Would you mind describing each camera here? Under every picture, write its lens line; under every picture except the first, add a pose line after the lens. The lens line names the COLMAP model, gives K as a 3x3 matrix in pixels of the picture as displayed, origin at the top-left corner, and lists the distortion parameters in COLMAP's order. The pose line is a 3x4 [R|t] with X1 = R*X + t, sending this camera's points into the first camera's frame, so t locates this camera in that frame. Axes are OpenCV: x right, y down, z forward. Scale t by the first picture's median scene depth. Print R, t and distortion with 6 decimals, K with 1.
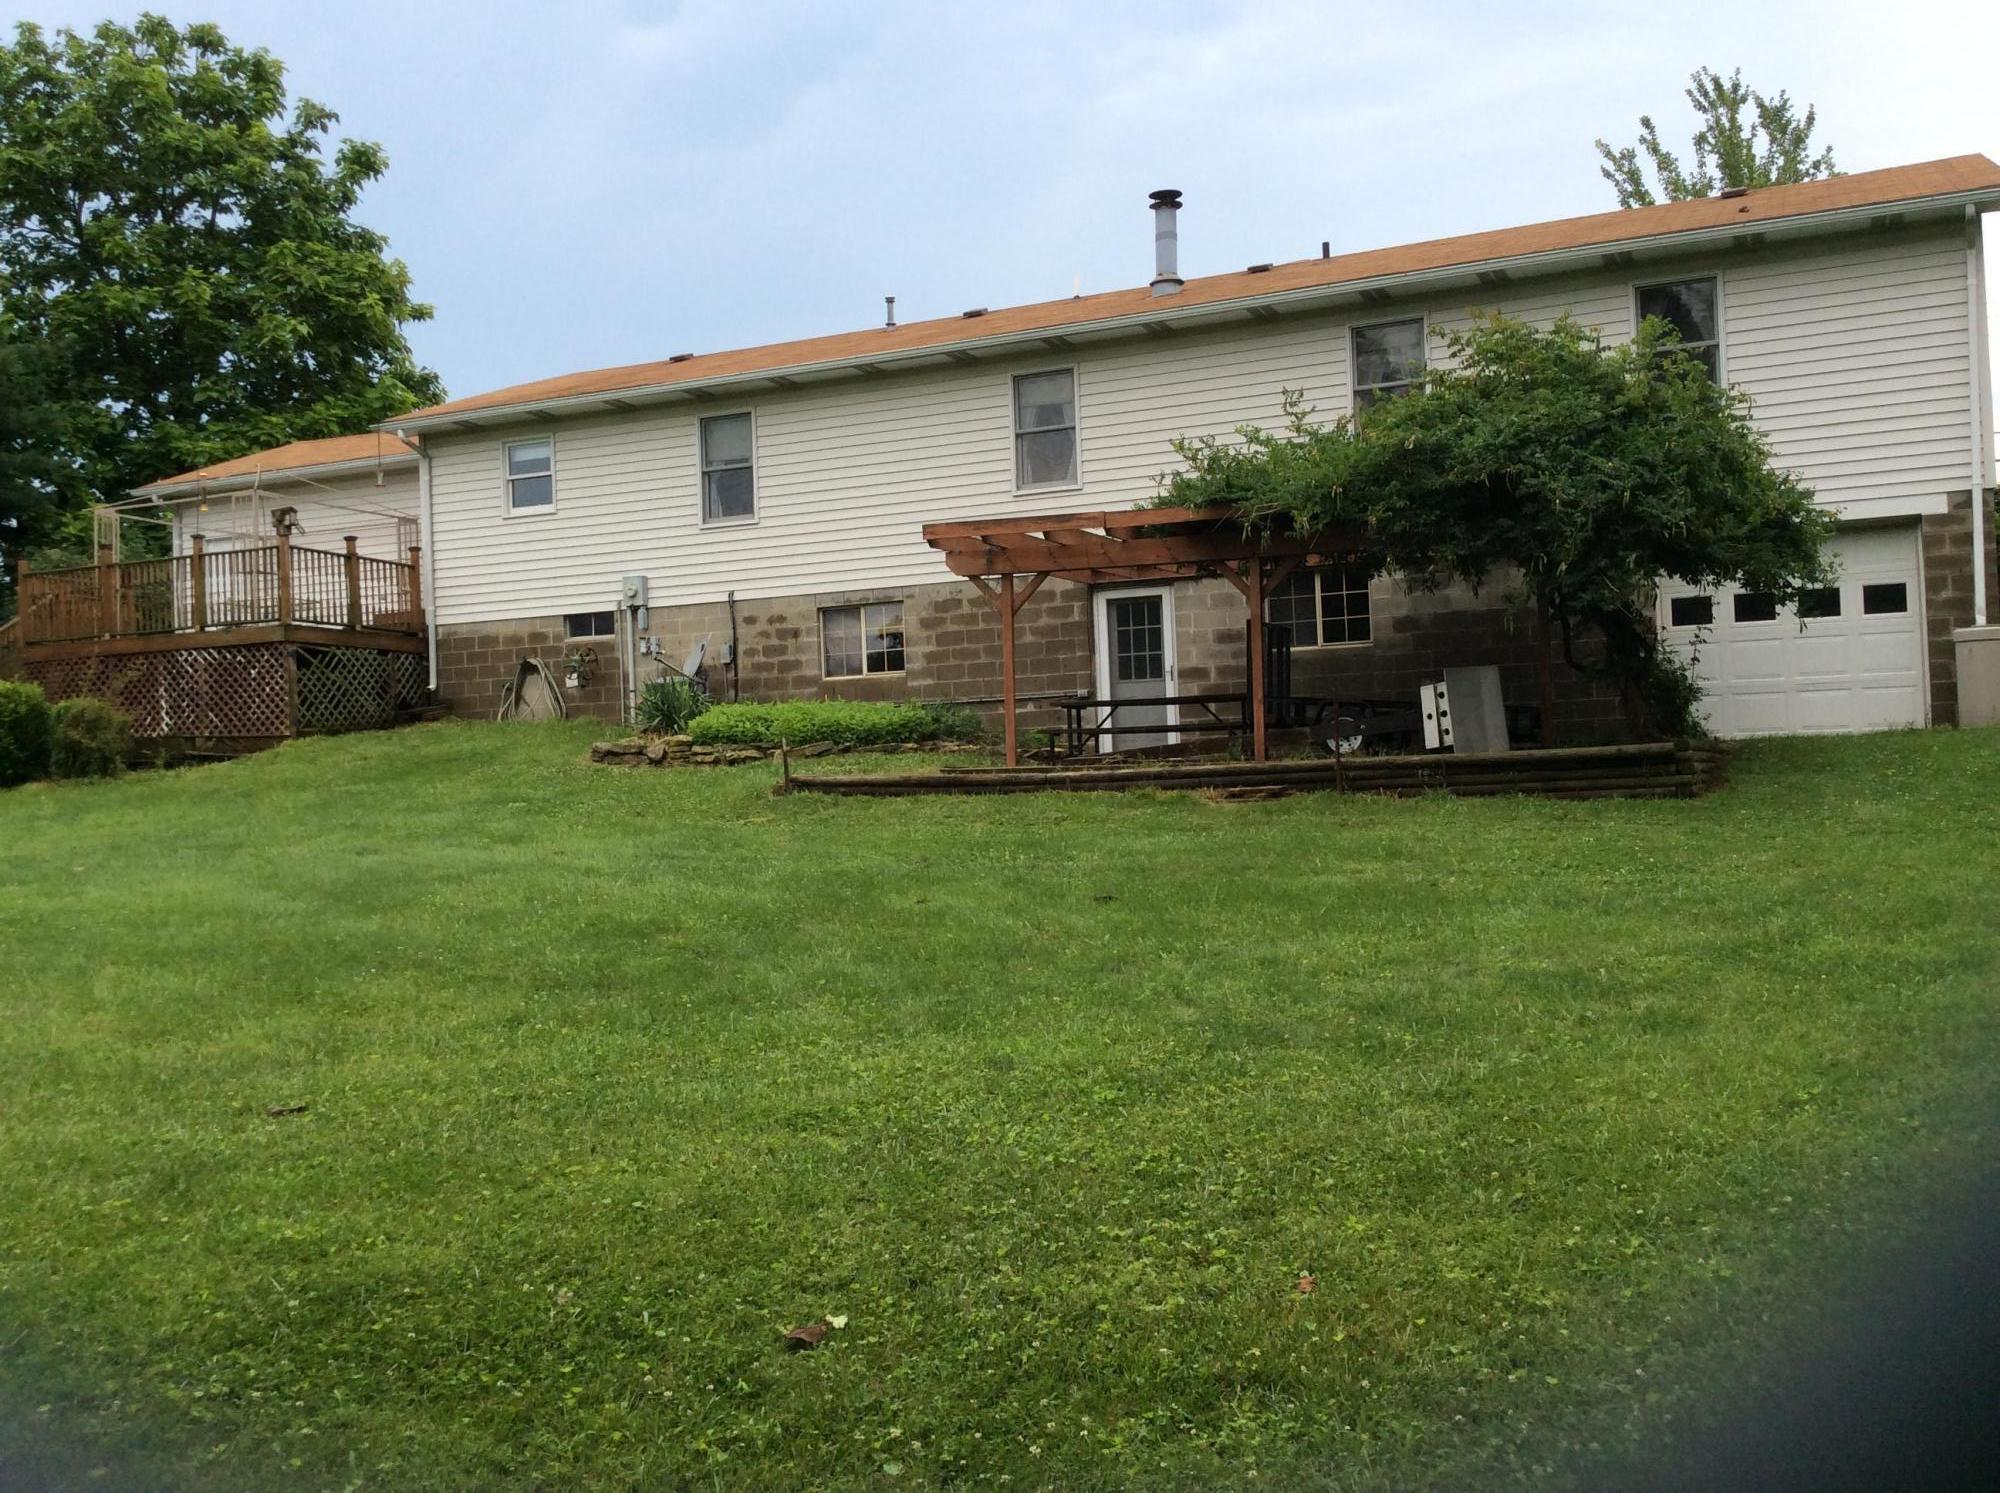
lens RADIAL K [[1787.2, 0, 1000.0], [0, 1787.2, 746.5], [0, 0, 1]] dist [0.059822, -0.013934]
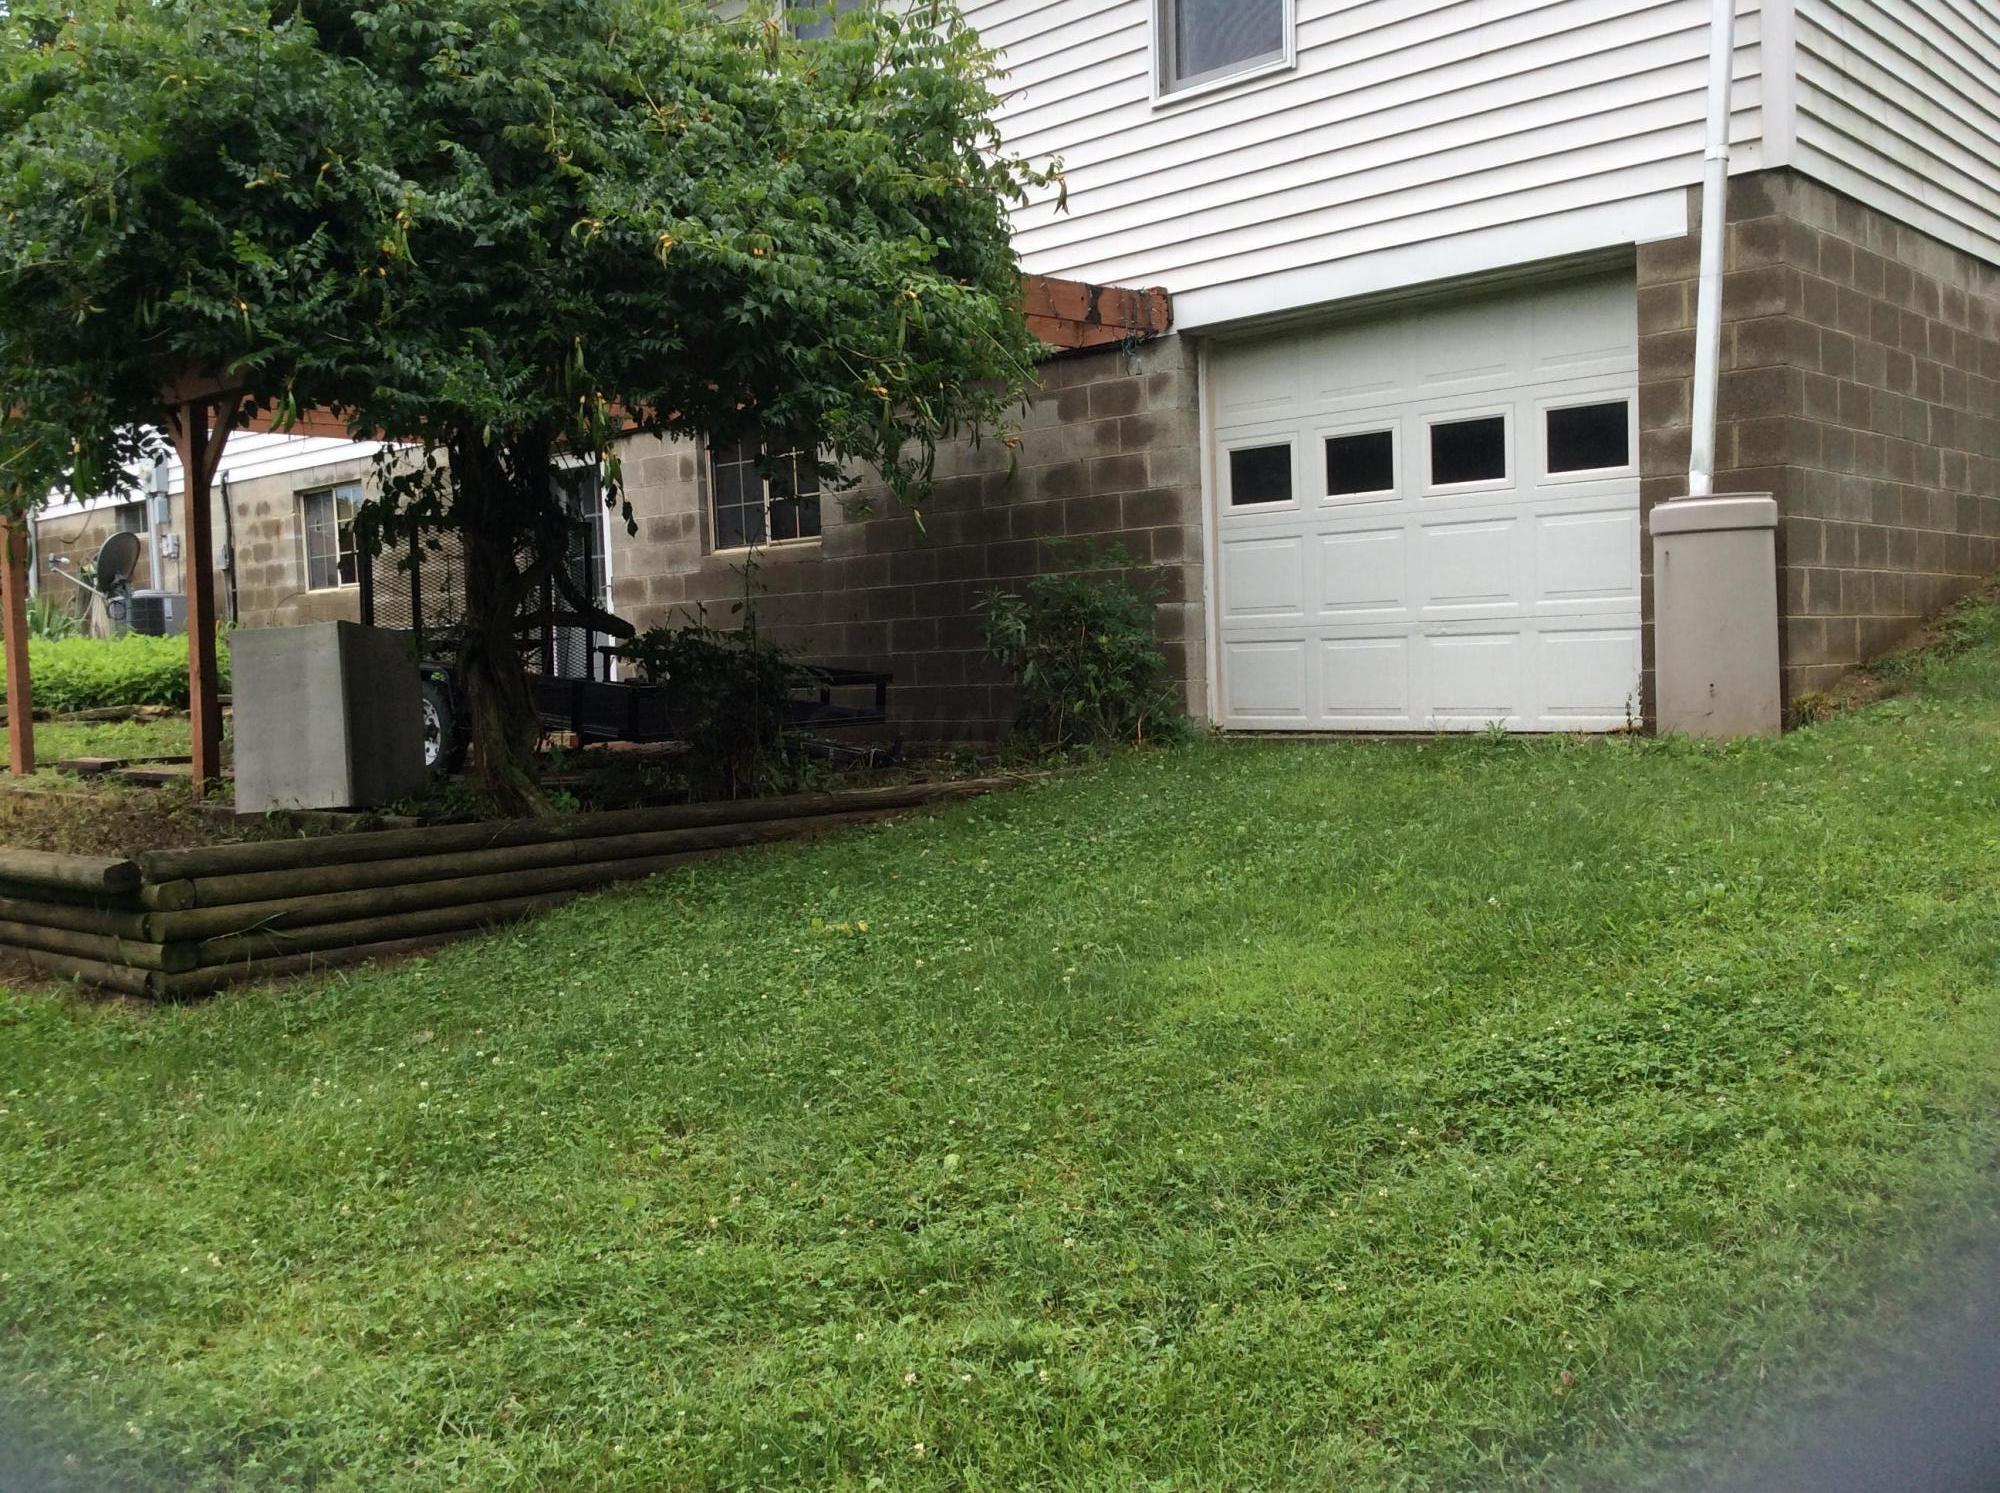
lens RADIAL K [[1787.2, 0, 1000.0], [0, 1787.2, 746.5], [0, 0, 1]] dist [0.059822, -0.013934]
pose [[0.952795, 0.018606, -0.303045, 0.373537], [0.005280, 0.996954, 0.077812, -0.030506], [0.303570, -0.075738, 0.949794, 0.393423]]
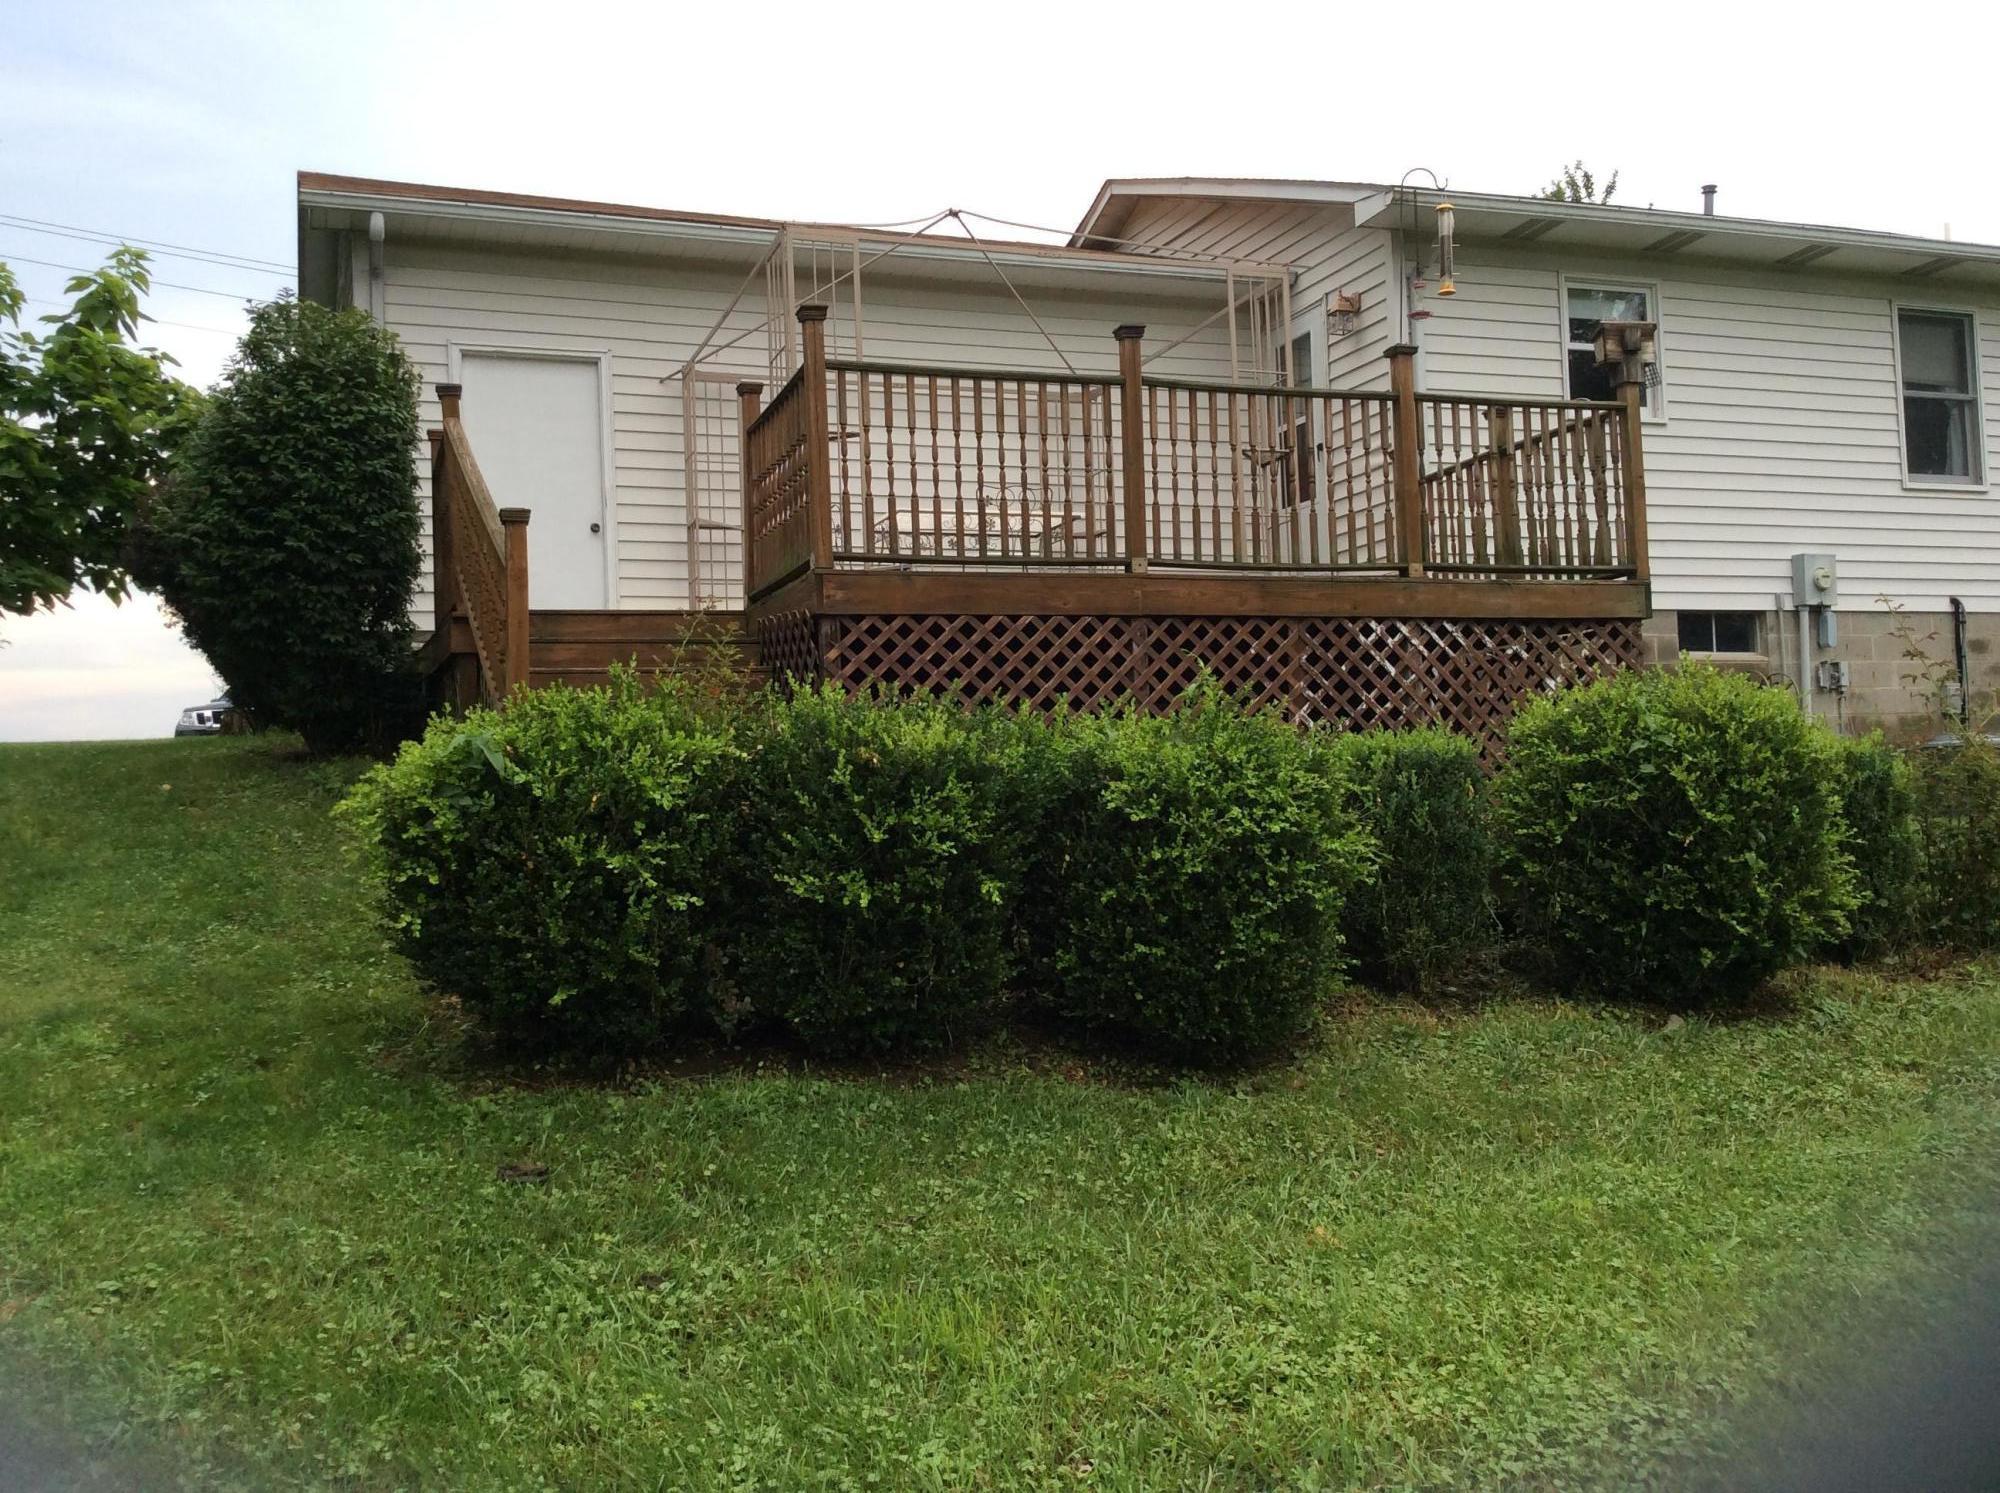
lens RADIAL K [[1787.2, 0, 1000.0], [0, 1787.2, 746.5], [0, 0, 1]] dist [0.059822, -0.013934]
pose [[0.687577, 0.033345, 0.725346, -0.834507], [-0.003456, 0.999084, -0.042653, -0.007043], [-0.726104, 0.026821, 0.687062, 0.812053]]
